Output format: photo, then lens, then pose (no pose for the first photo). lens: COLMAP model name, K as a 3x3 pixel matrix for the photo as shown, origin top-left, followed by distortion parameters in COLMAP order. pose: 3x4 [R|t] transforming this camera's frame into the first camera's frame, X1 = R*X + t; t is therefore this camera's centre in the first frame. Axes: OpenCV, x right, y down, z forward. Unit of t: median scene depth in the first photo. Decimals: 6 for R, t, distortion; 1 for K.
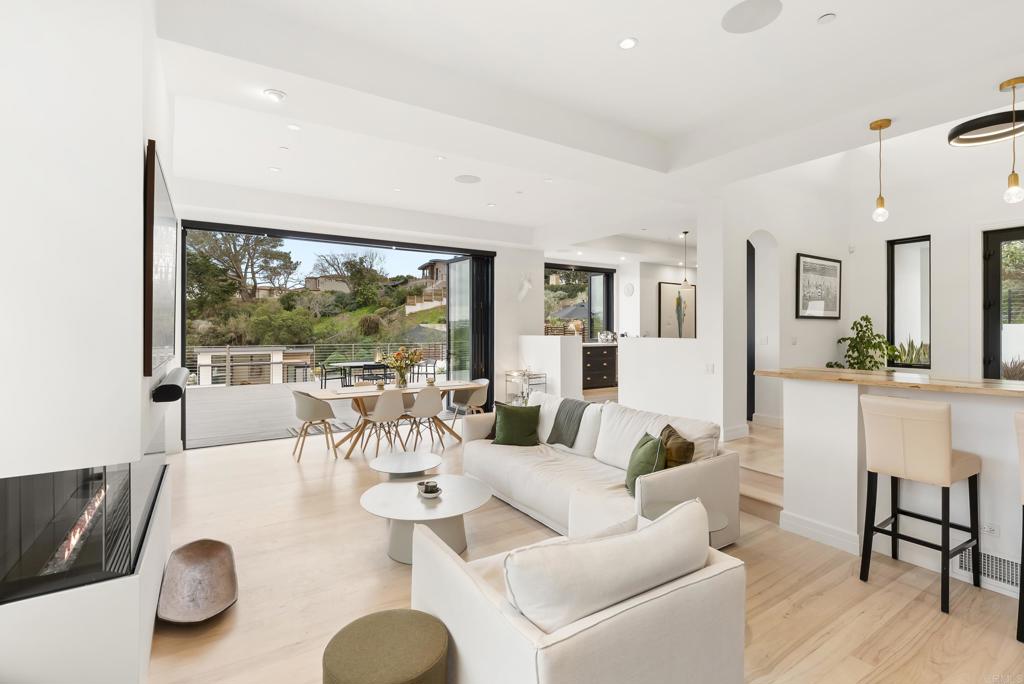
lens RADIAL K [[466.7, 0, 512.1], [0, 466.7, 332.9], [0, 0, 1]] dist [-0.004411, 0.001871]
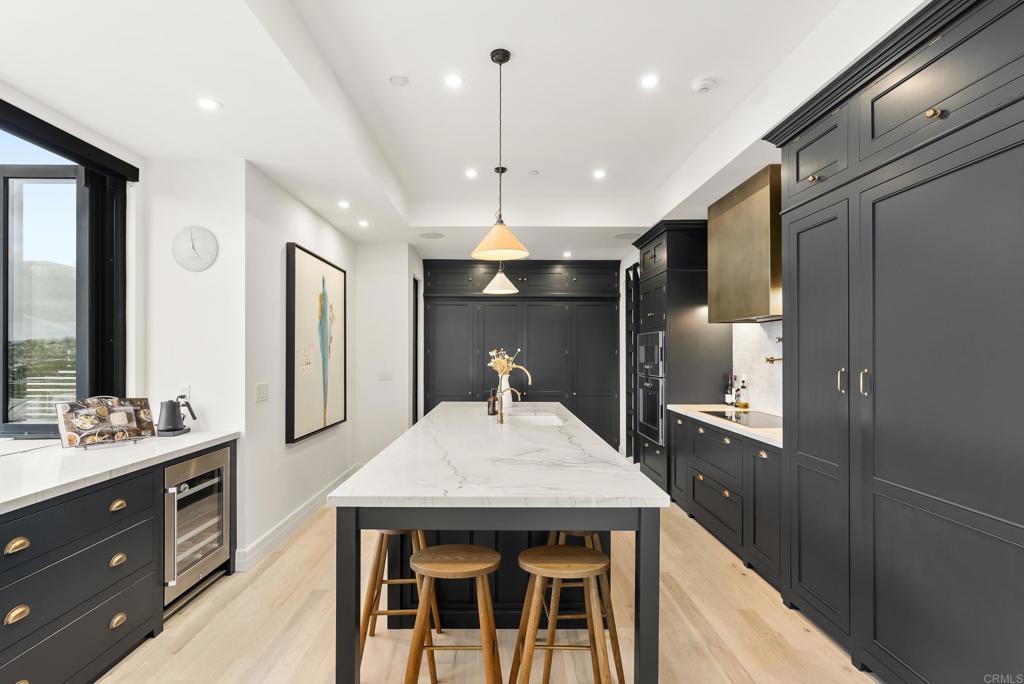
lens RADIAL K [[476.3, 0, 509.0], [0, 476.3, 348.4], [0, 0, 1]] dist [-0.000260, 0.000016]
pose [[0.529038, 0.004126, 0.848588, 0.098758], [0.005738, 0.999948, -0.008438, -0.025782], [-0.848579, 0.009333, 0.528987, 0.661811]]
